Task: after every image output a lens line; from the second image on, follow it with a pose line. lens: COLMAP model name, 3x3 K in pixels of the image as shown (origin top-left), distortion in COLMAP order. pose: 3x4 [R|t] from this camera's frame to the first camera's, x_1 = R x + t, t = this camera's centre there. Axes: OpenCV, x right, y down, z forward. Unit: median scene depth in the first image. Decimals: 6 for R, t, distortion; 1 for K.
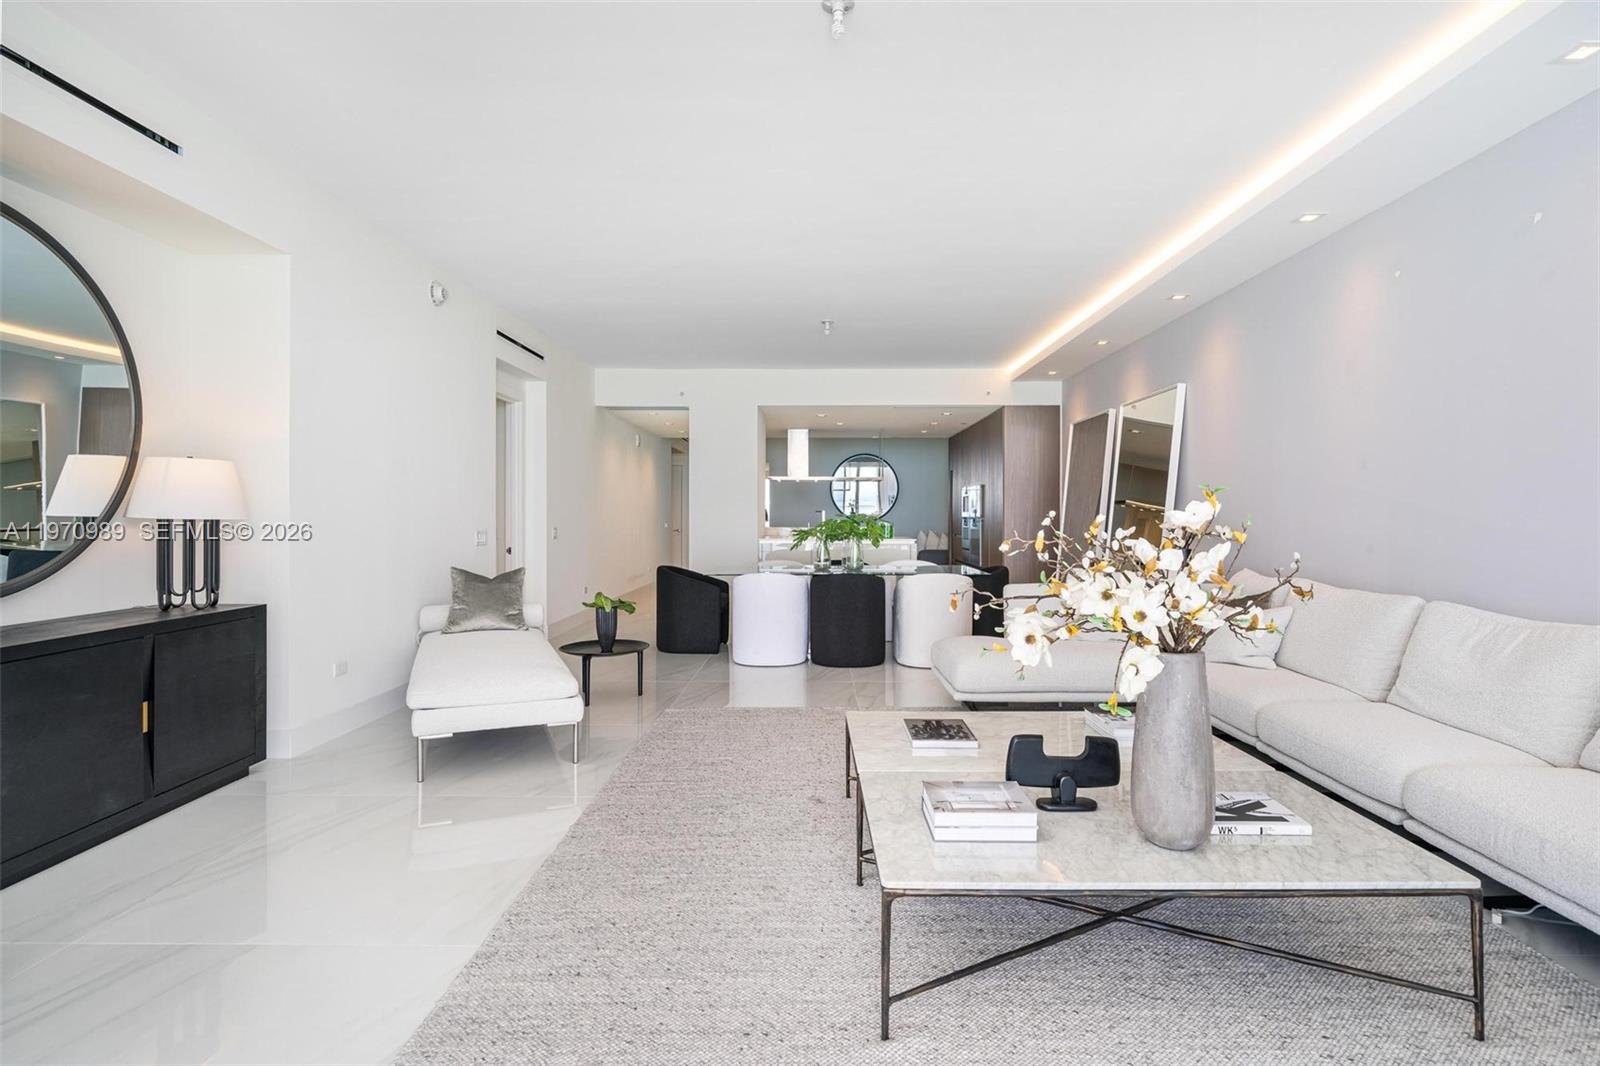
lens RADIAL K [[791.0, 0, 800.0], [0, 791.0, 533.0], [0, 0, 1]] dist [-0.000420, -0.000011]
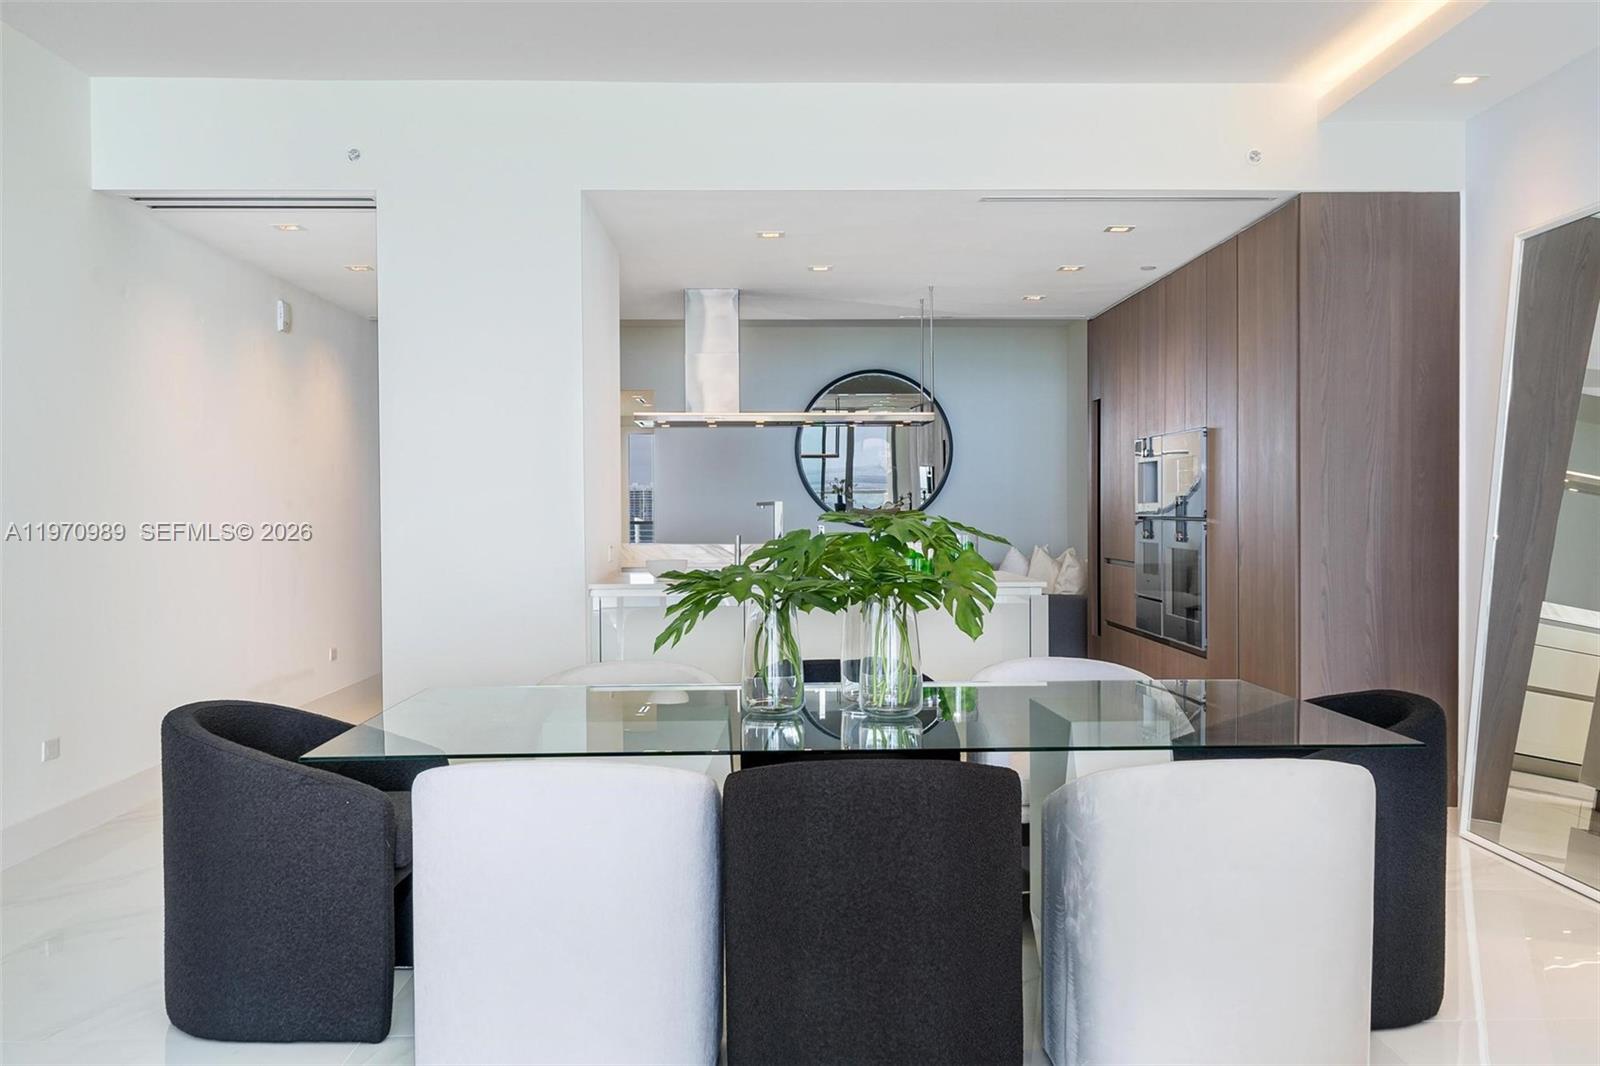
lens RADIAL K [[1418.8, 0, 800.0], [0, 1418.8, 533.0], [0, 0, 1]] dist [0.003417, 0.001770]
pose [[0.999092, -0.005544, 0.042234, 0.013384], [0.005769, 0.999970, -0.005224, -0.011094], [-0.042204, 0.005463, 0.999094, 0.392208]]
